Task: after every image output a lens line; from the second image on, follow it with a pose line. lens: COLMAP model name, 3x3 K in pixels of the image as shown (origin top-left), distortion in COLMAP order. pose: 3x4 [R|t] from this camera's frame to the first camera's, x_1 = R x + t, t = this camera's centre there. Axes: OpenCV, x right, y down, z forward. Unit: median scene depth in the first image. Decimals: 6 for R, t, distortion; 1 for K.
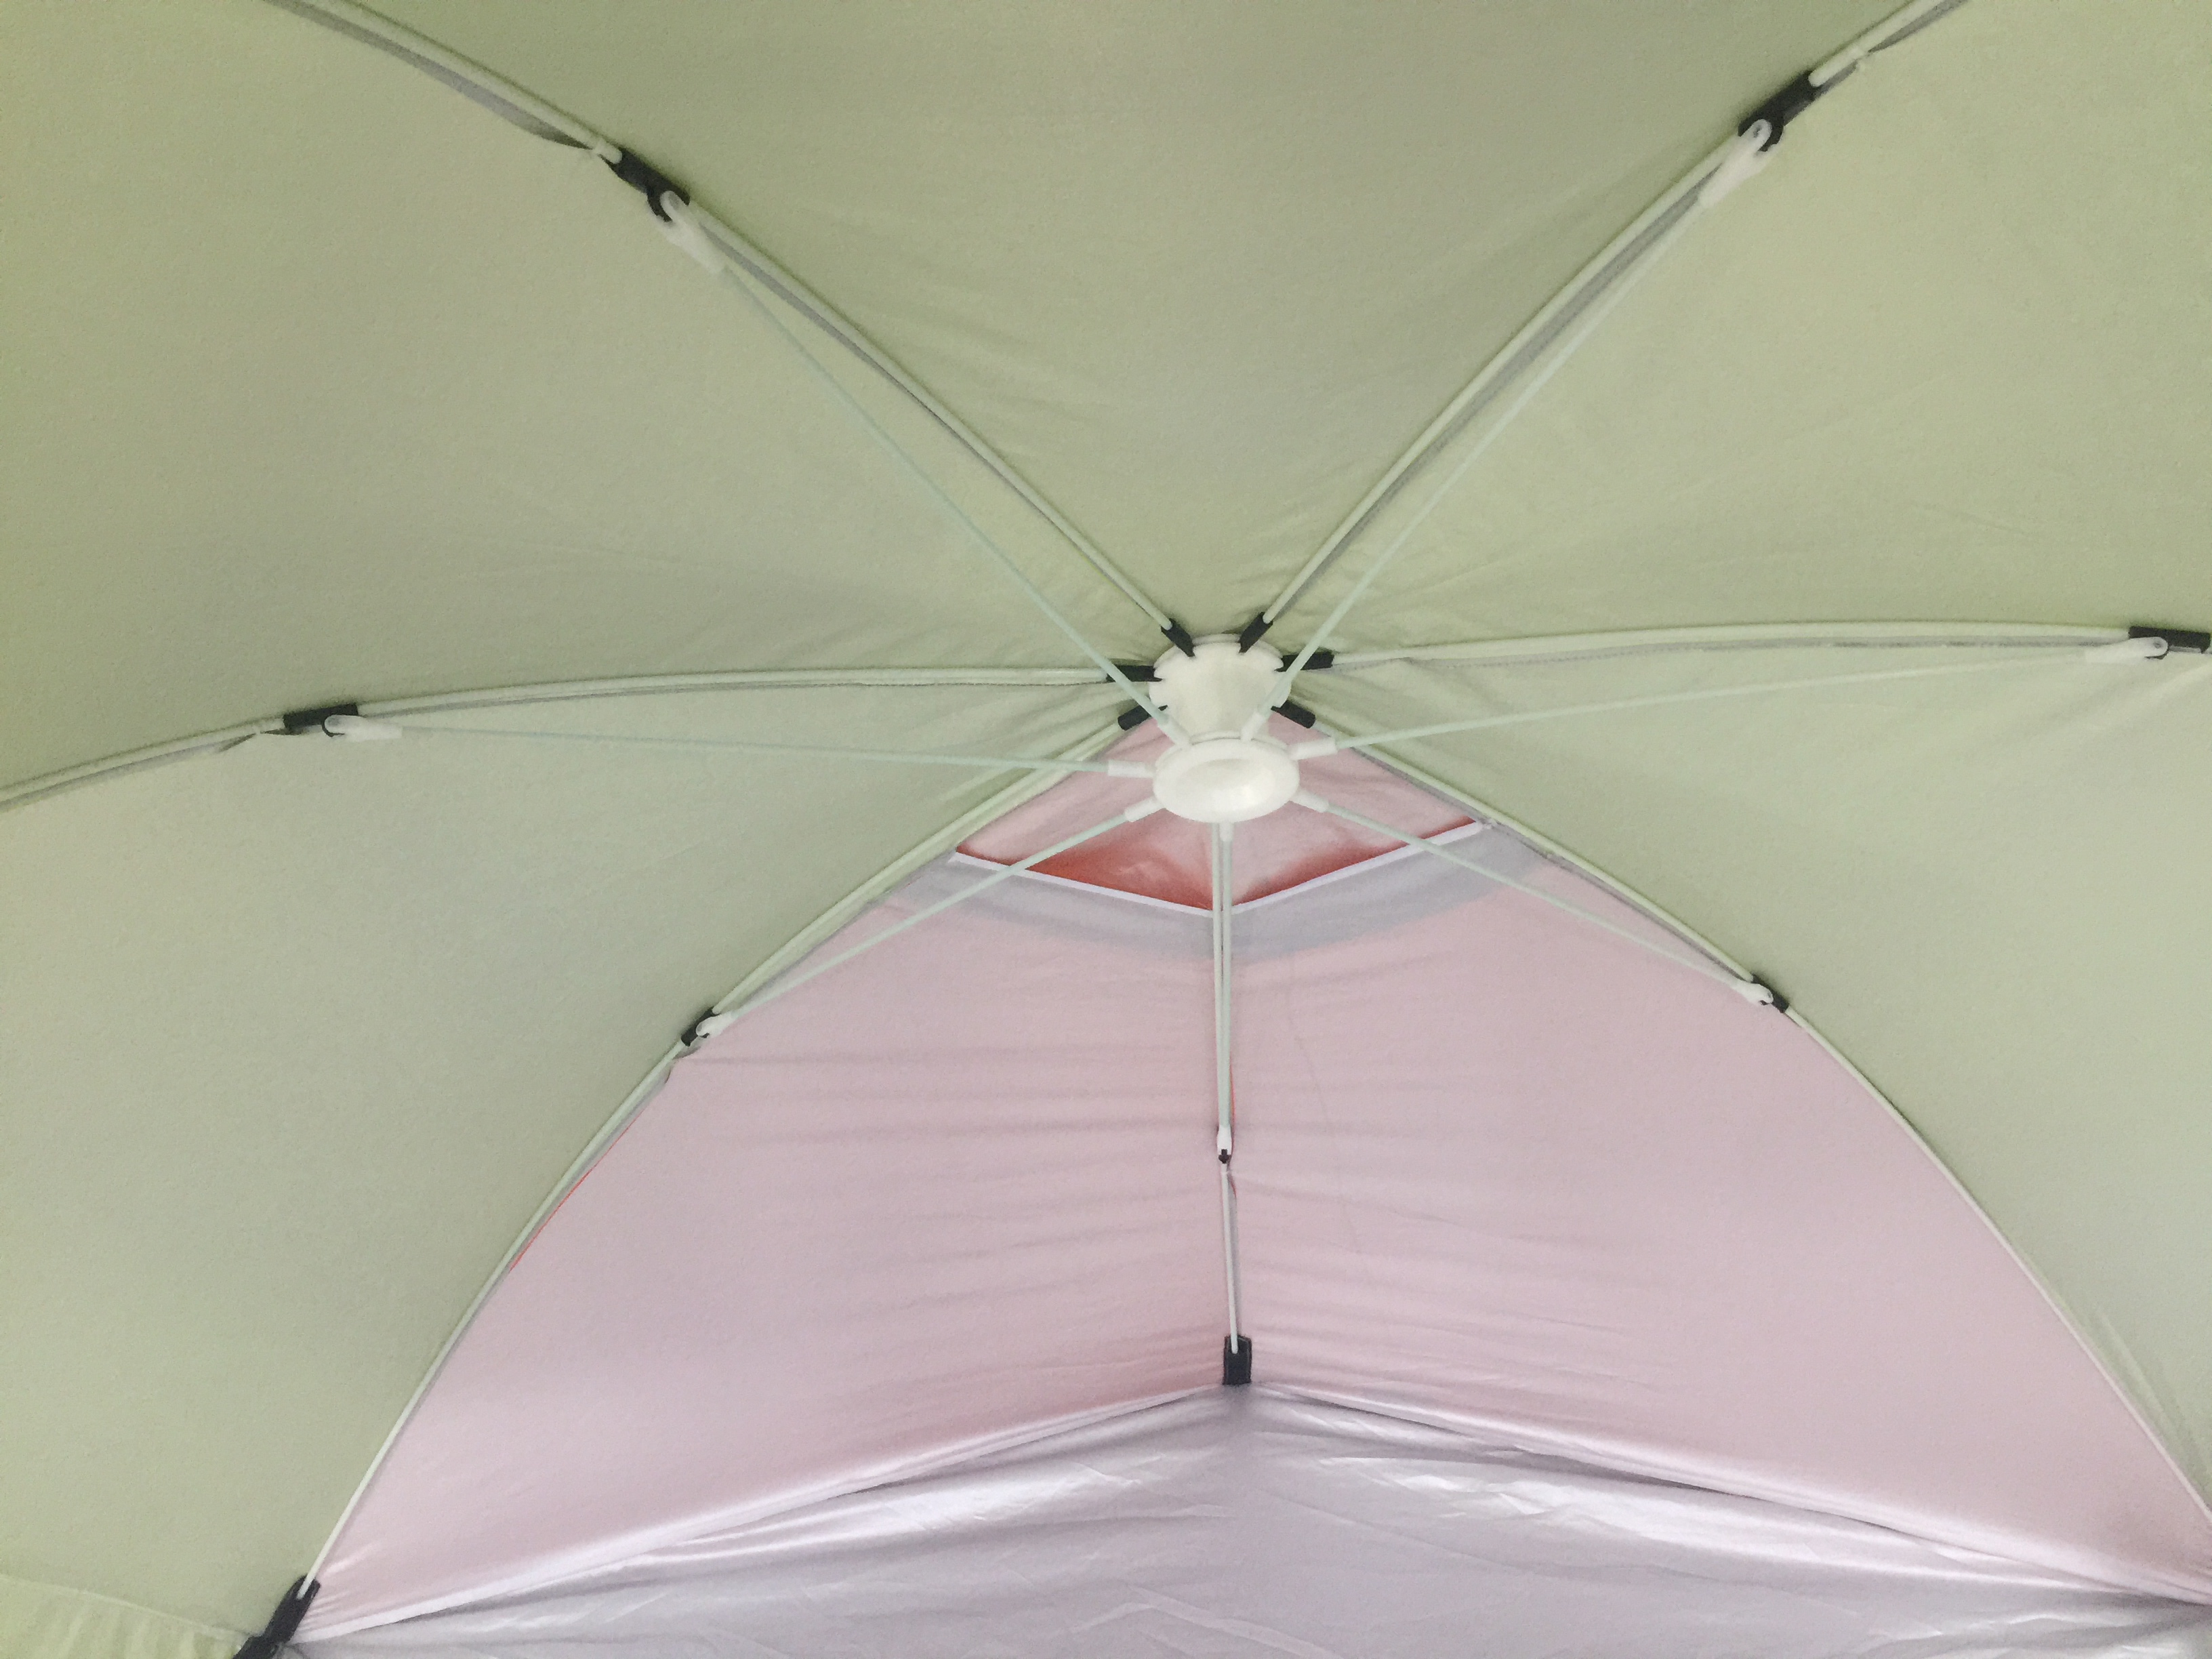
lens RADIAL K [[1927.7, 0, 1106.0], [0, 1927.7, 829.5], [0, 0, 1]] dist [0.100199, -0.174303]
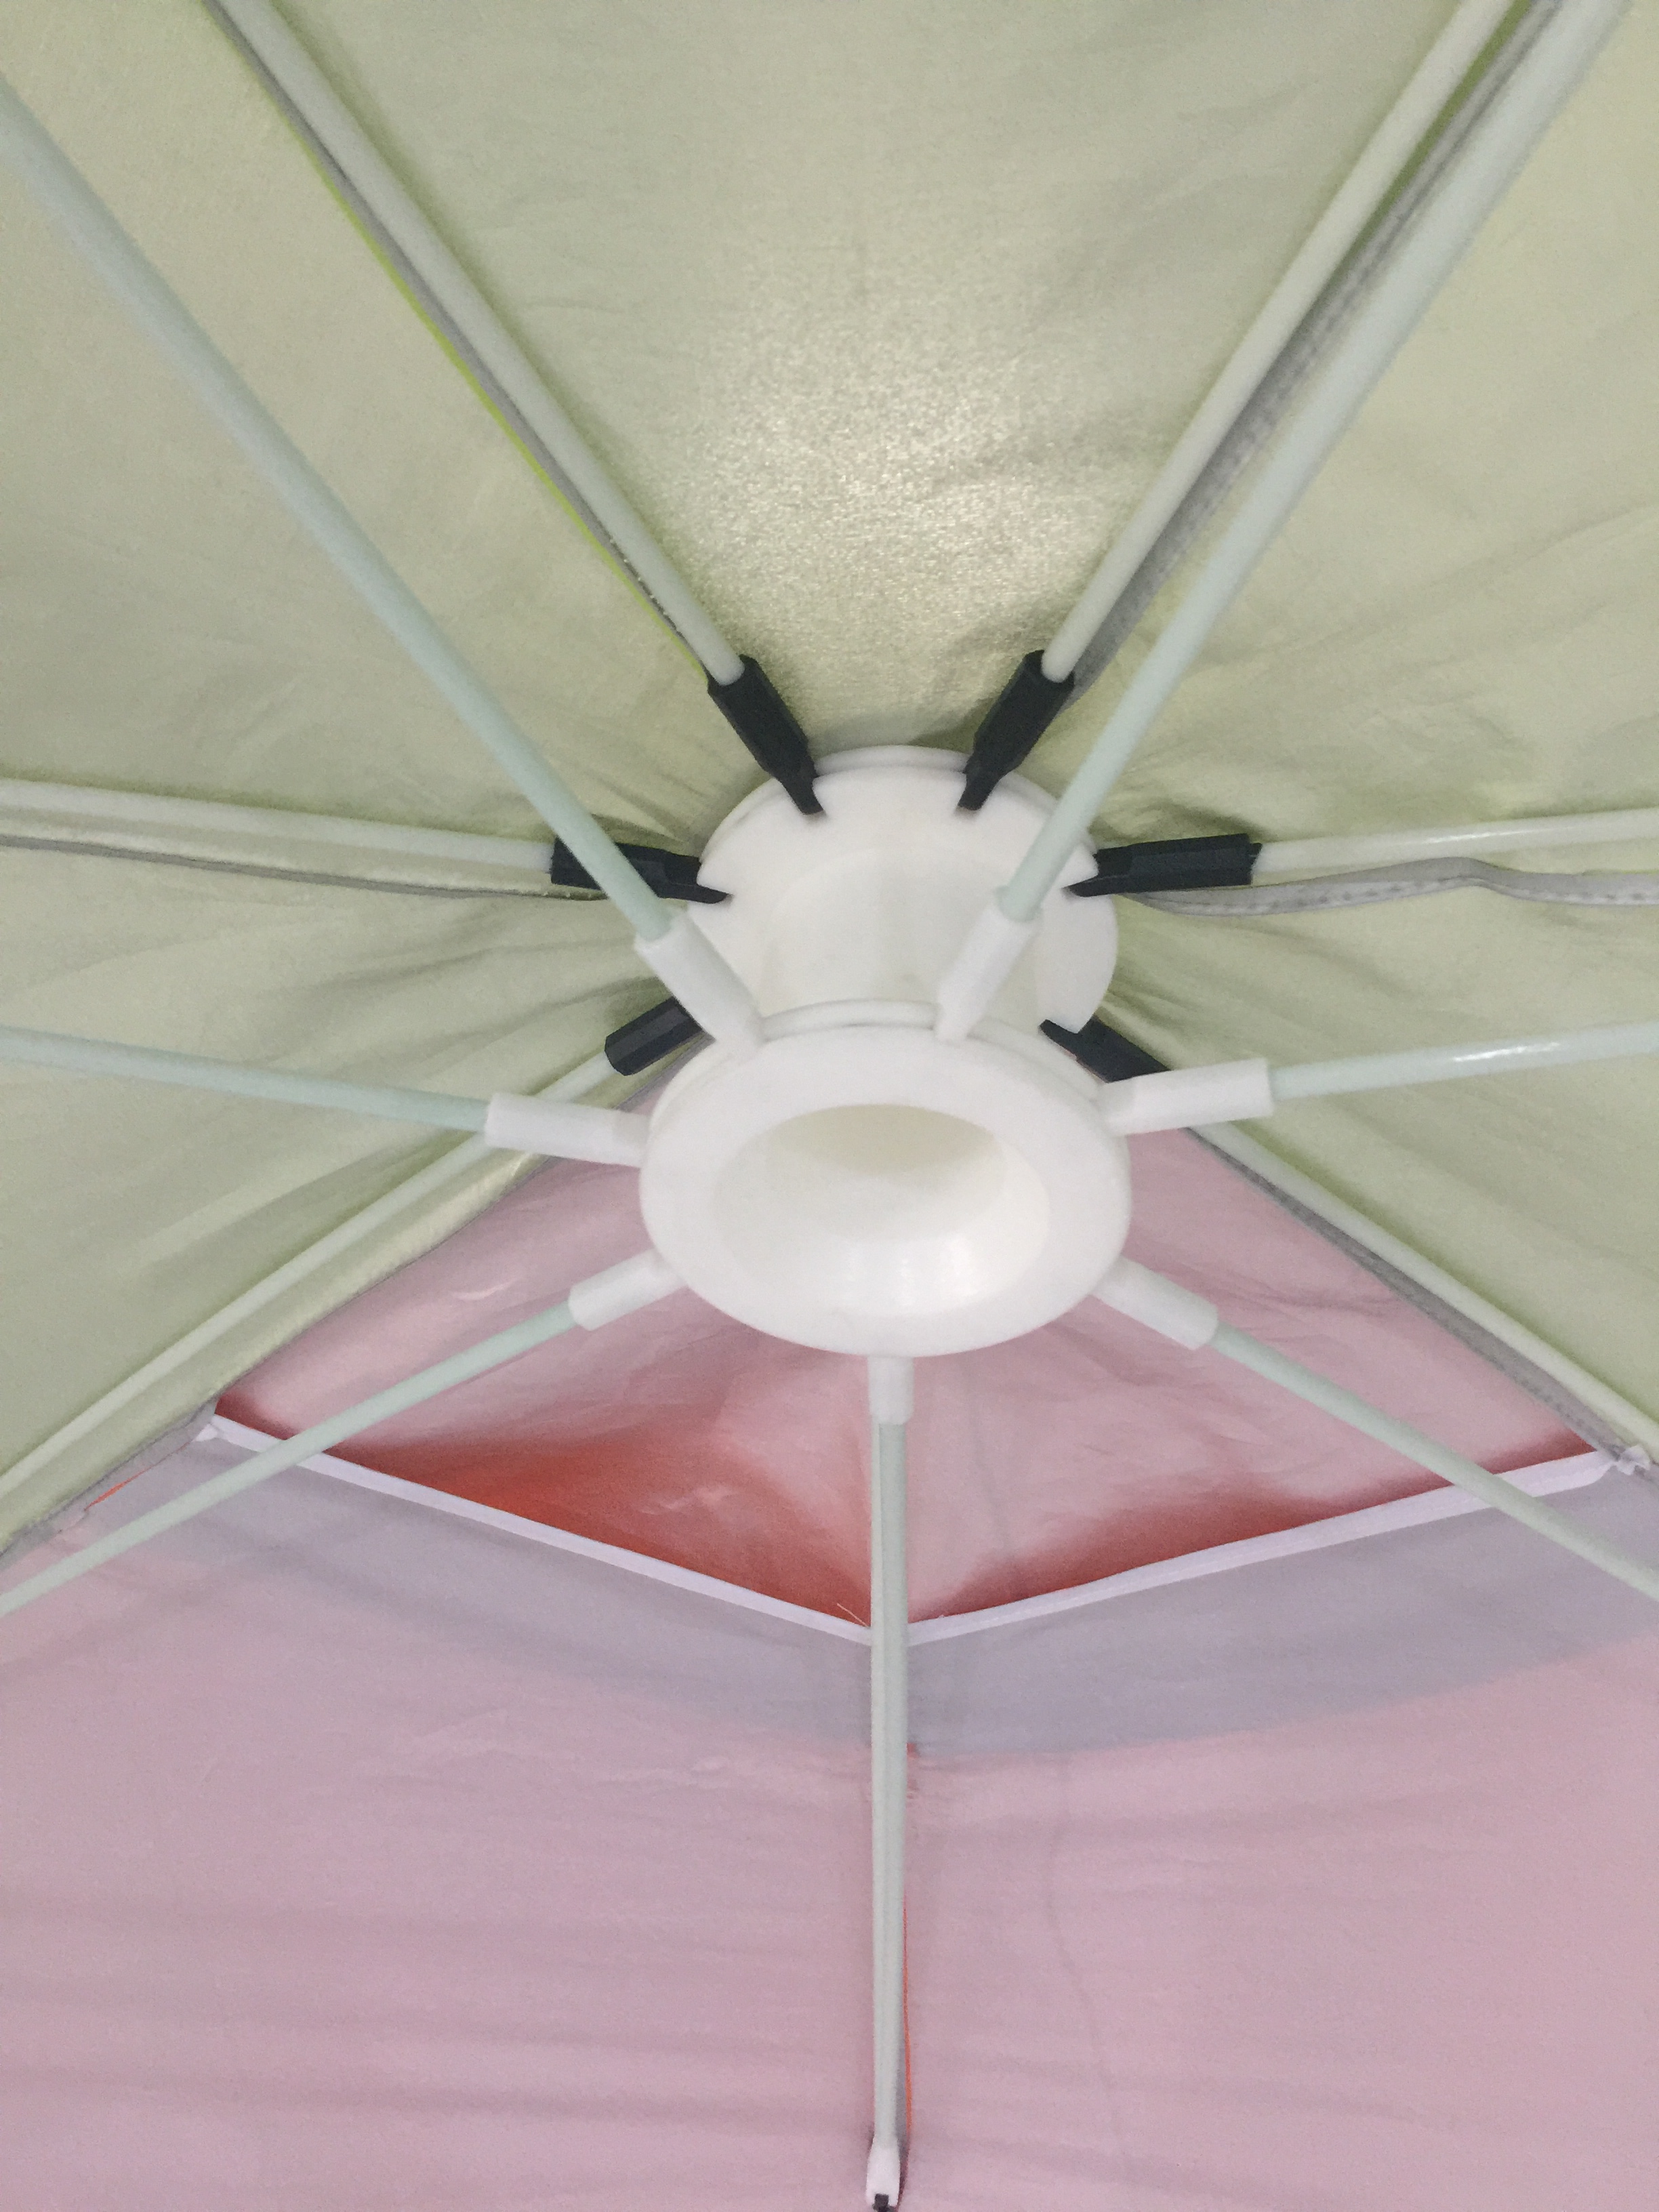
lens RADIAL K [[1927.7, 0, 829.5], [0, 1927.7, 1106.0], [0, 0, 1]] dist [0.100199, -0.174303]
pose [[0.995651, 0.081802, -0.044575, 0.058561], [-0.089093, 0.975930, -0.199058, 0.018905], [0.027218, 0.202163, 0.978973, 0.621922]]
